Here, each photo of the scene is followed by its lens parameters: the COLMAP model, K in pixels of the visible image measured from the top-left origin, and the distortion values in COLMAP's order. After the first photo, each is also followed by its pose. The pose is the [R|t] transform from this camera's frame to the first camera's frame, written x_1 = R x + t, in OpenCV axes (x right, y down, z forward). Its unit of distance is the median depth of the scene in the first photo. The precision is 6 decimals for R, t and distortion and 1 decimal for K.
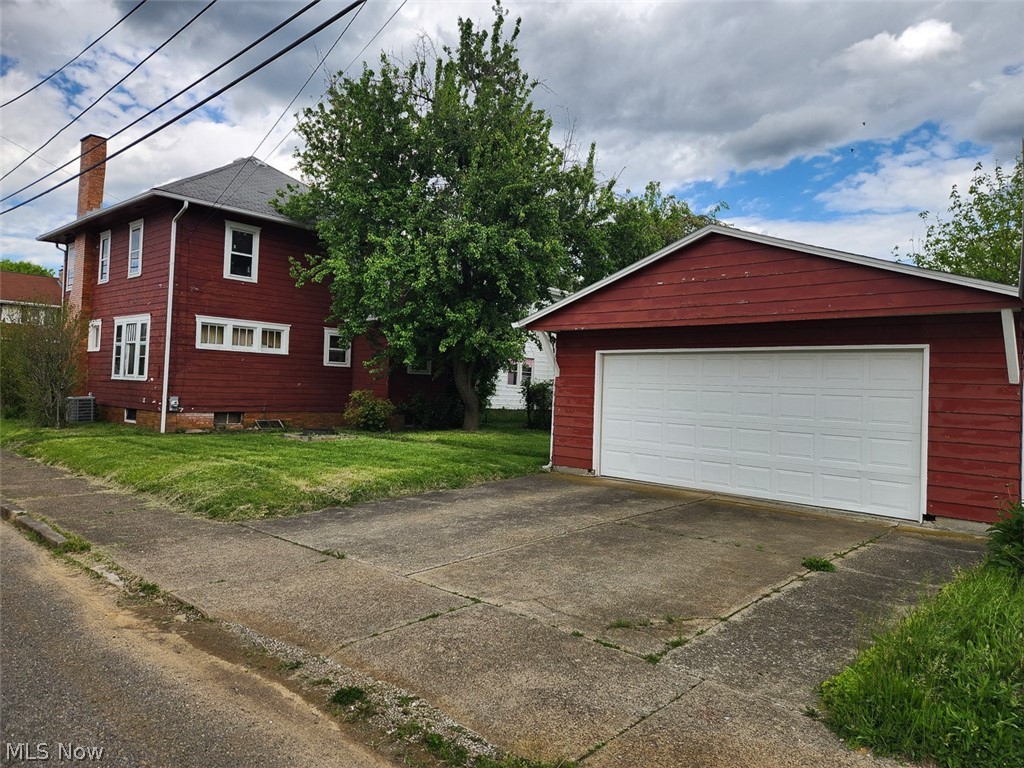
lens RADIAL K [[683.3, 0, 512.0], [0, 683.3, 384.0], [0, 0, 1]] dist [0.088090, -0.074647]
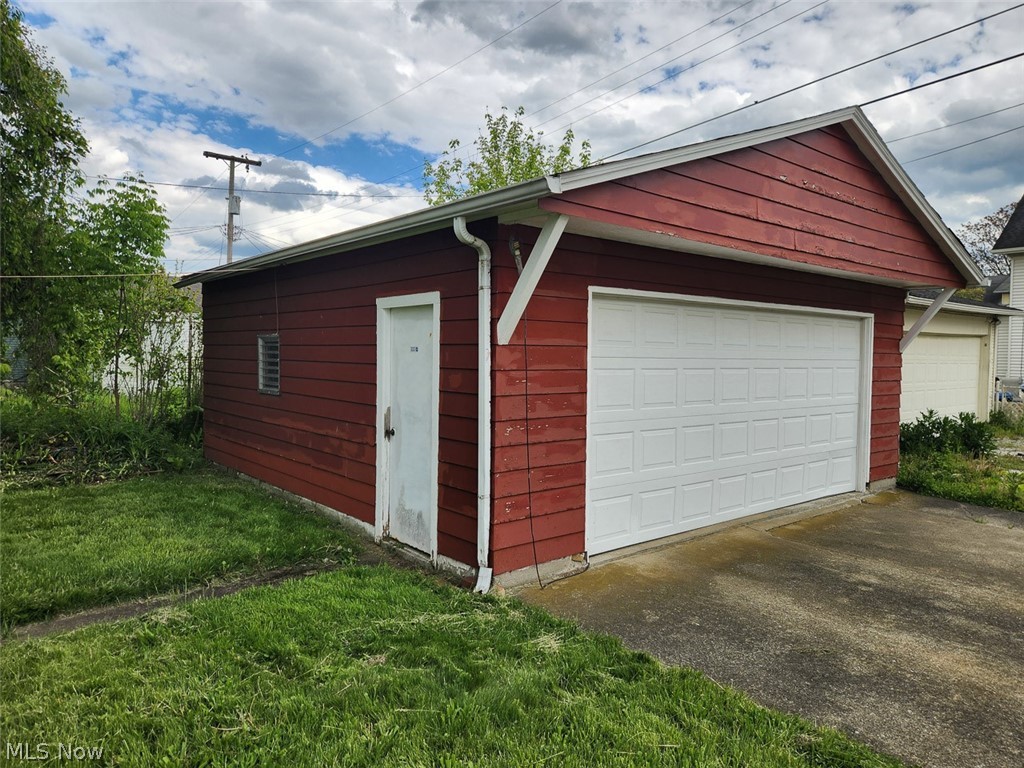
lens RADIAL K [[676.8, 0, 512.0], [0, 676.8, 384.0], [0, 0, 1]] dist [0.087186, -0.090016]
pose [[0.125331, -0.078234, 0.989026, -0.449386], [-0.016499, 0.996584, 0.080922, -0.027954], [-0.991978, -0.026460, 0.123612, 1.388333]]
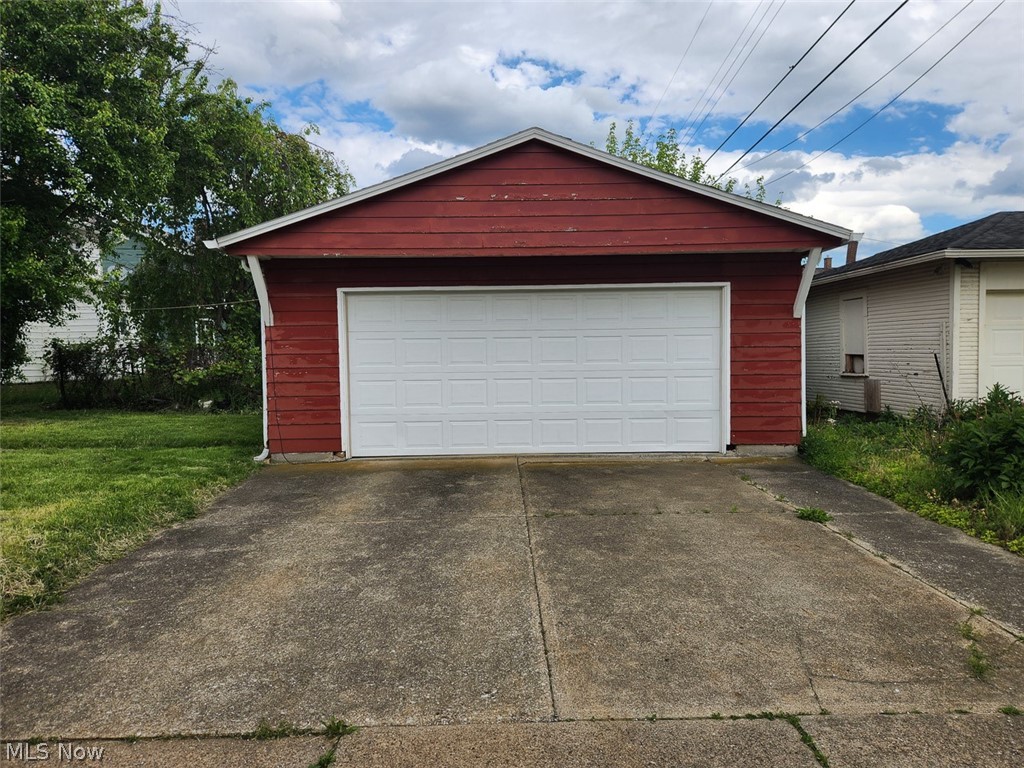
lens RADIAL K [[683.3, 0, 512.0], [0, 683.3, 384.0], [0, 0, 1]] dist [0.088090, -0.074647]
pose [[0.719029, -0.078905, 0.690486, -0.355319], [0.034595, 0.996366, 0.077835, 0.003057], [-0.694119, -0.032078, 0.719146, 0.483138]]
